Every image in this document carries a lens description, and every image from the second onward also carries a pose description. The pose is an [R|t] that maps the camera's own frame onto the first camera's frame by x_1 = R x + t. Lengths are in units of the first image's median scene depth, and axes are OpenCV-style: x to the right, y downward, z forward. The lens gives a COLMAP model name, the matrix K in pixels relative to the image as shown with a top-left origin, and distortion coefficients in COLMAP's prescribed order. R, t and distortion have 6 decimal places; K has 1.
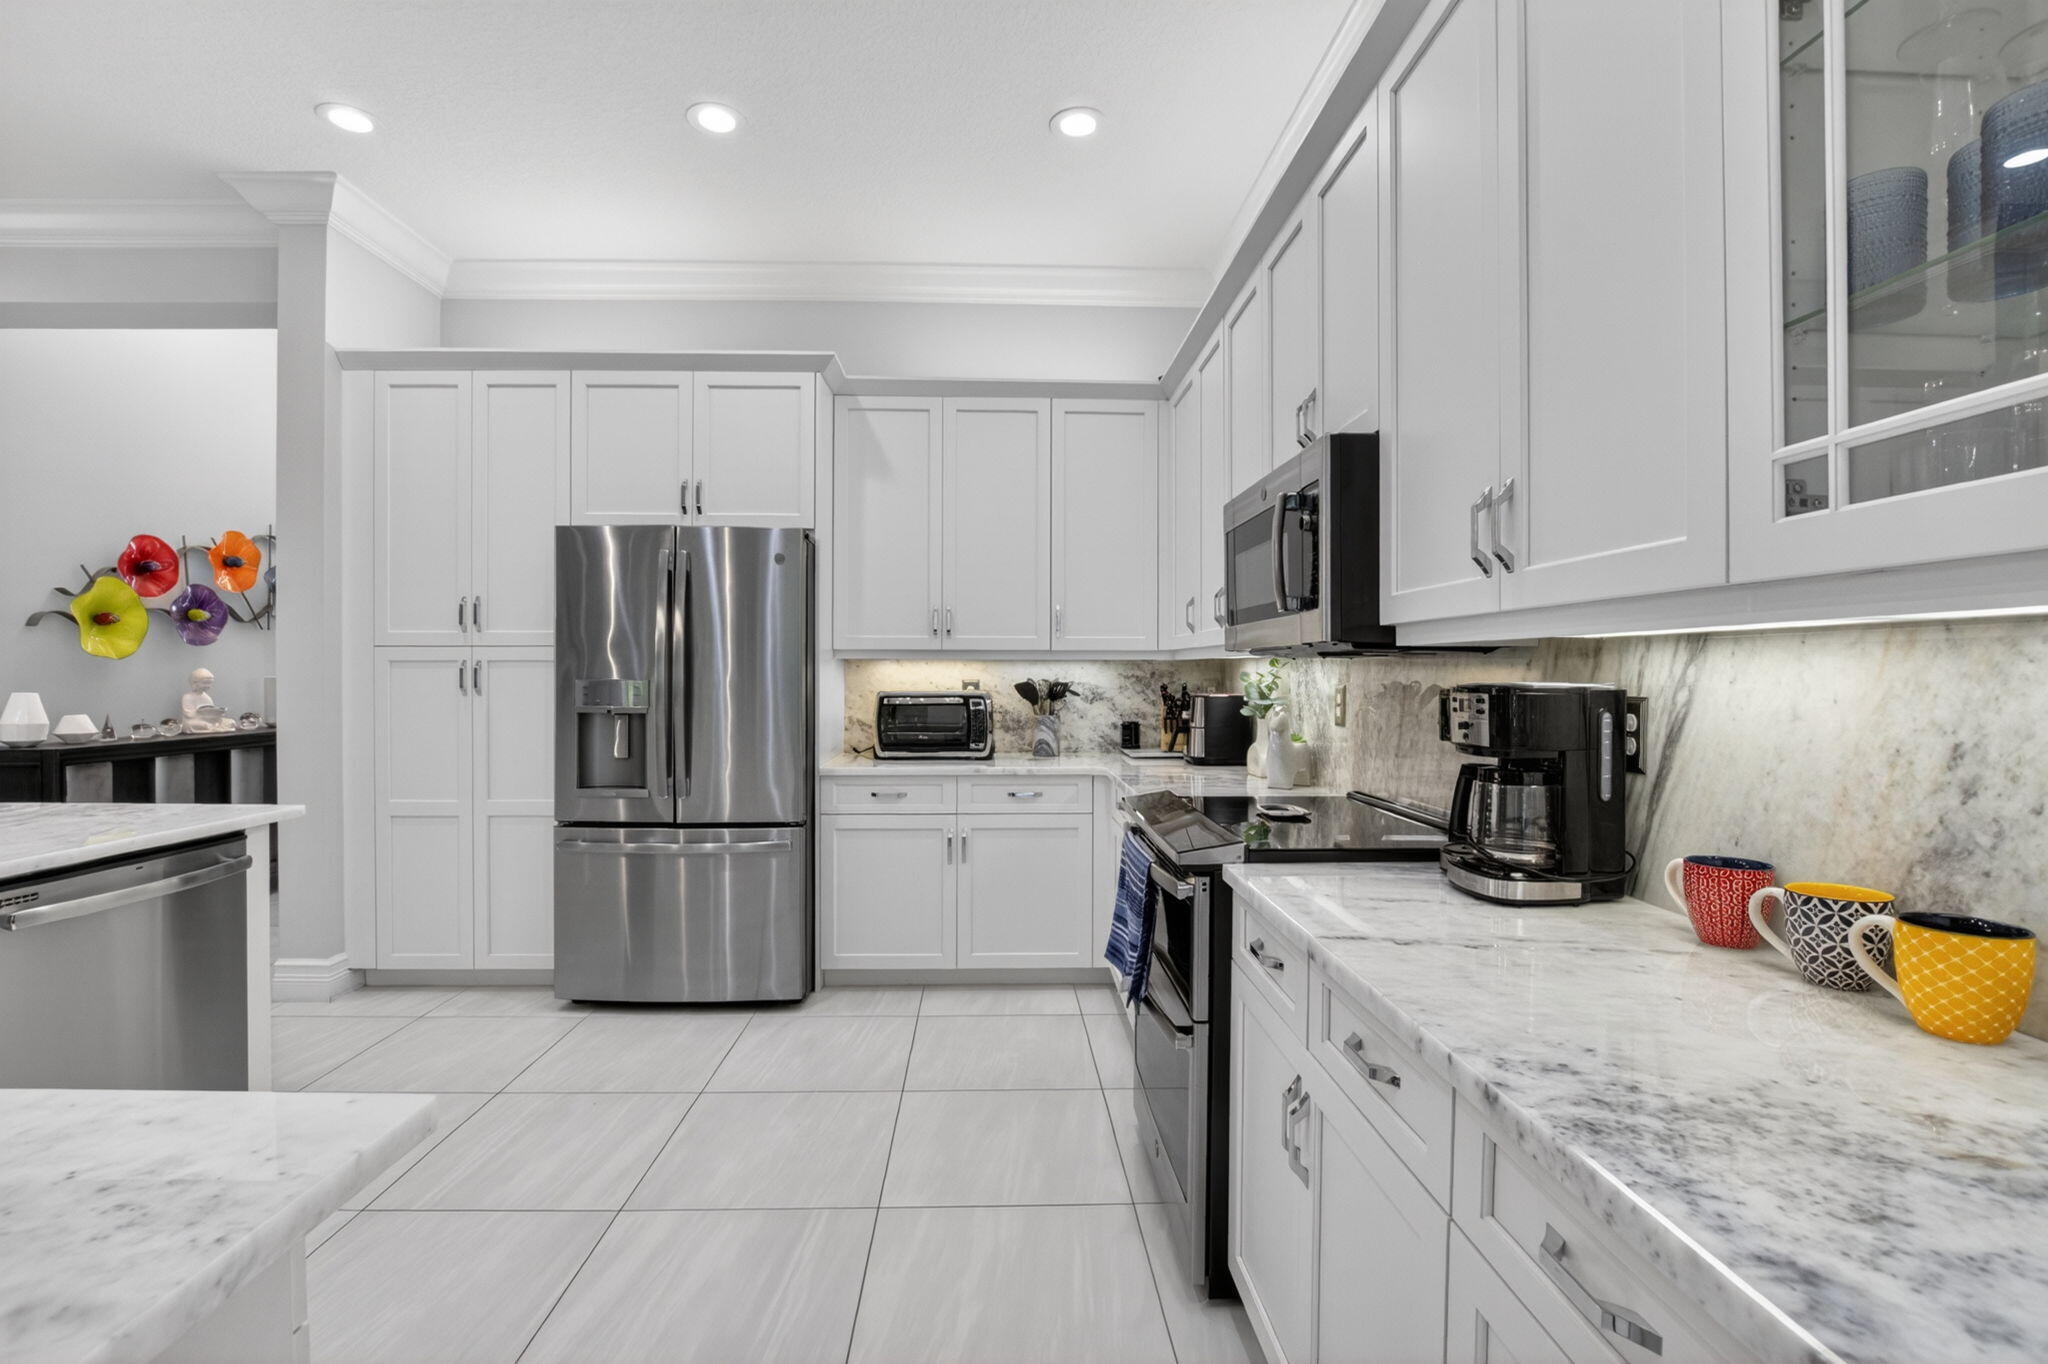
lens RADIAL K [[895.8, 0, 1024.0], [0, 895.8, 682.0], [0, 0, 1]] dist [-0.029058, 0.000031]
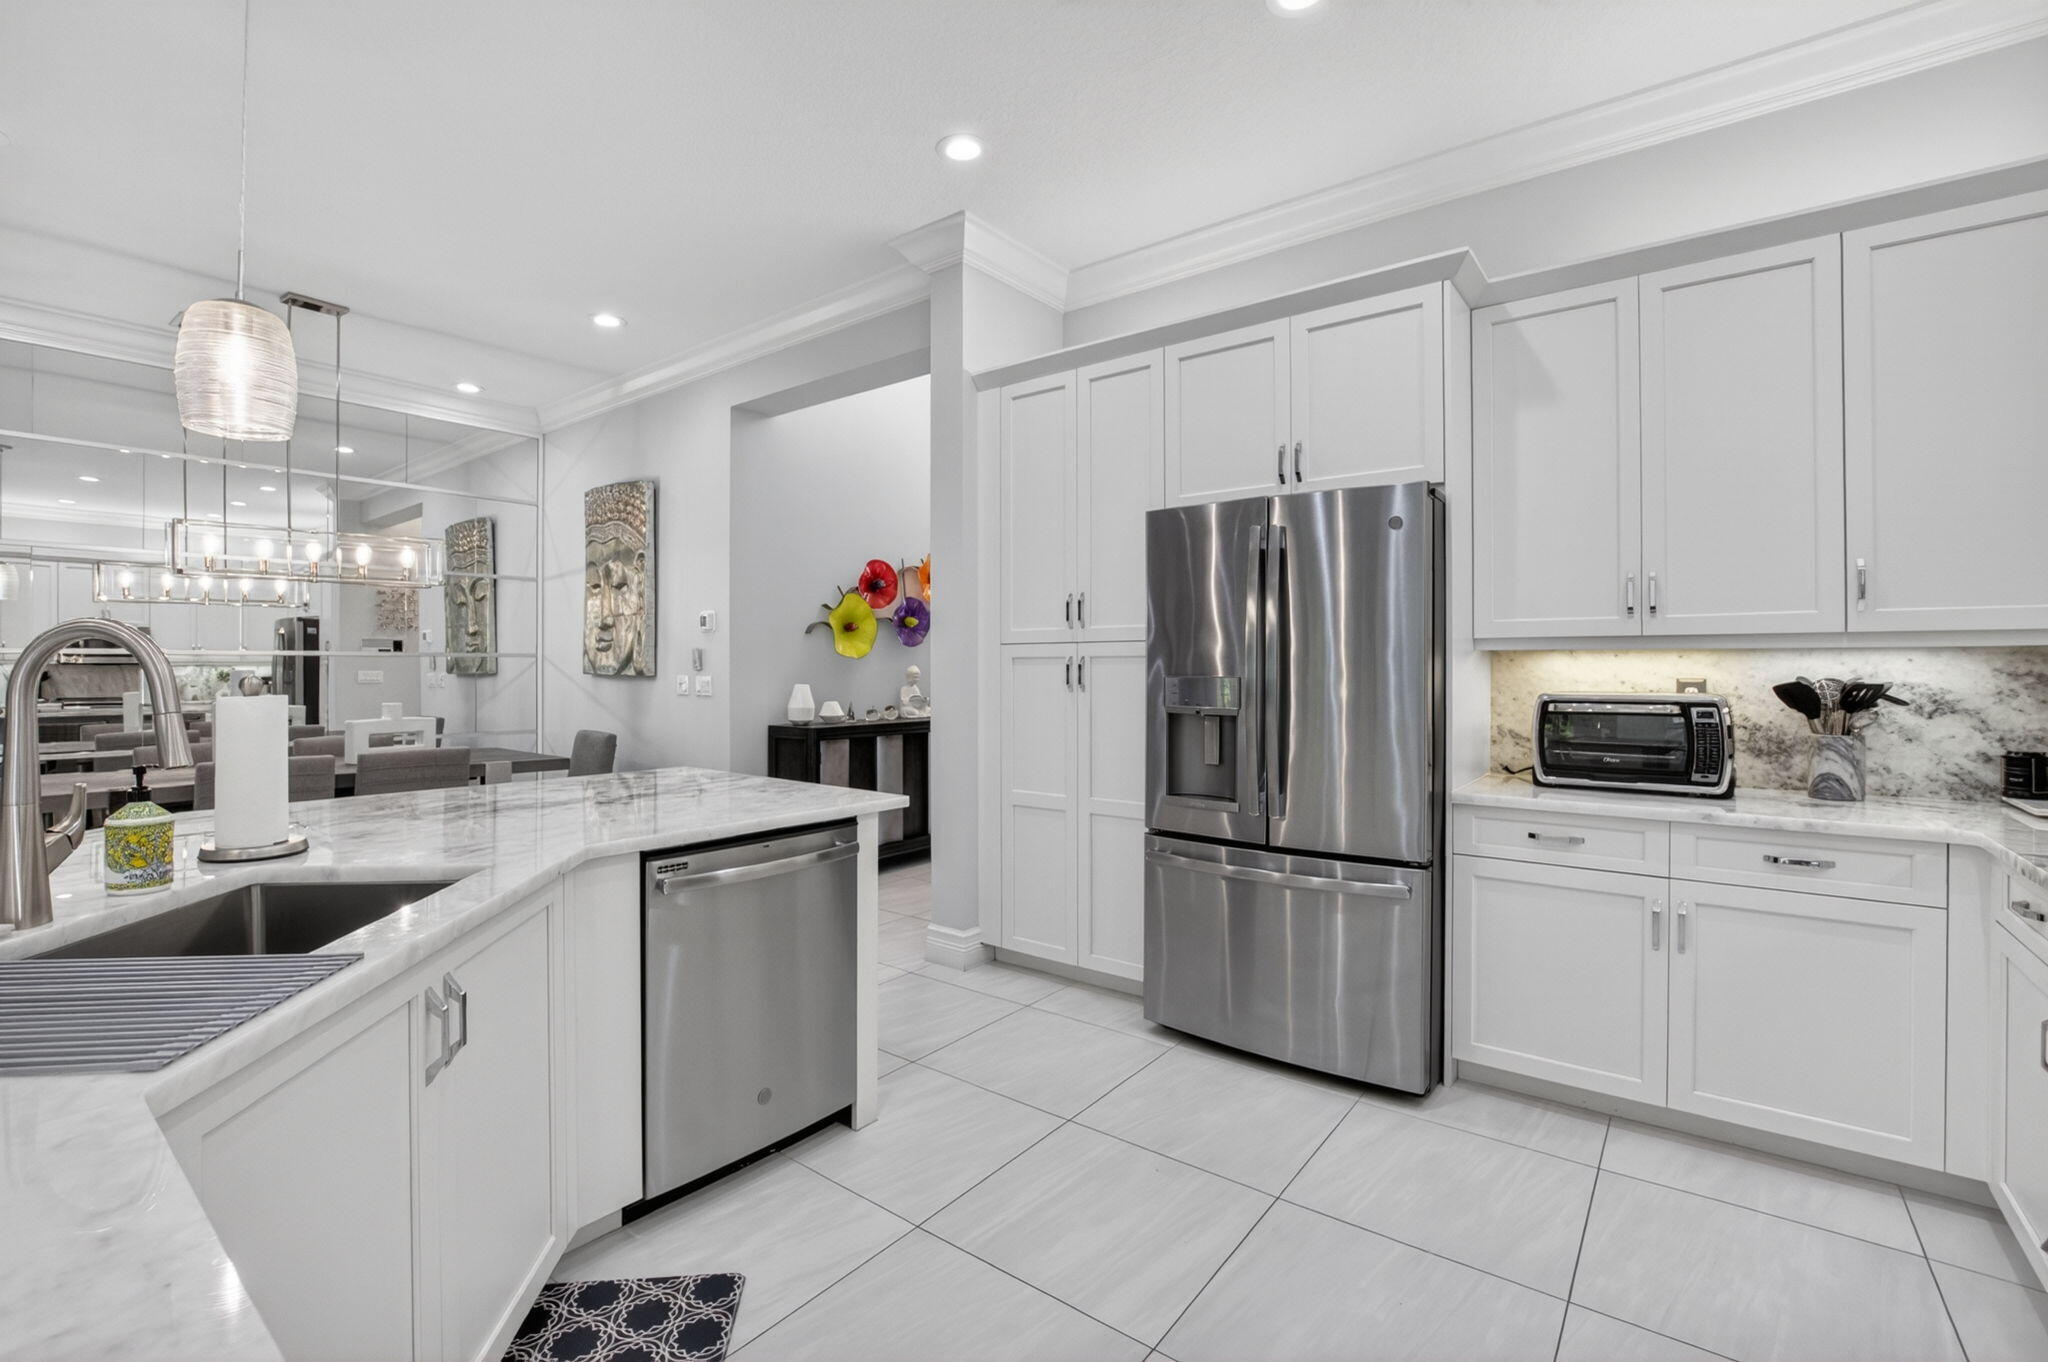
lens RADIAL K [[894.8, 0, 1020.6], [0, 894.8, 661.8], [0, 0, 1]] dist [-0.026254, 0.000304]
pose [[0.767420, -0.006091, -0.641115, -0.023974], [-0.004963, 0.999868, -0.015440, -0.002513], [0.641125, 0.015031, 0.767289, 0.176364]]
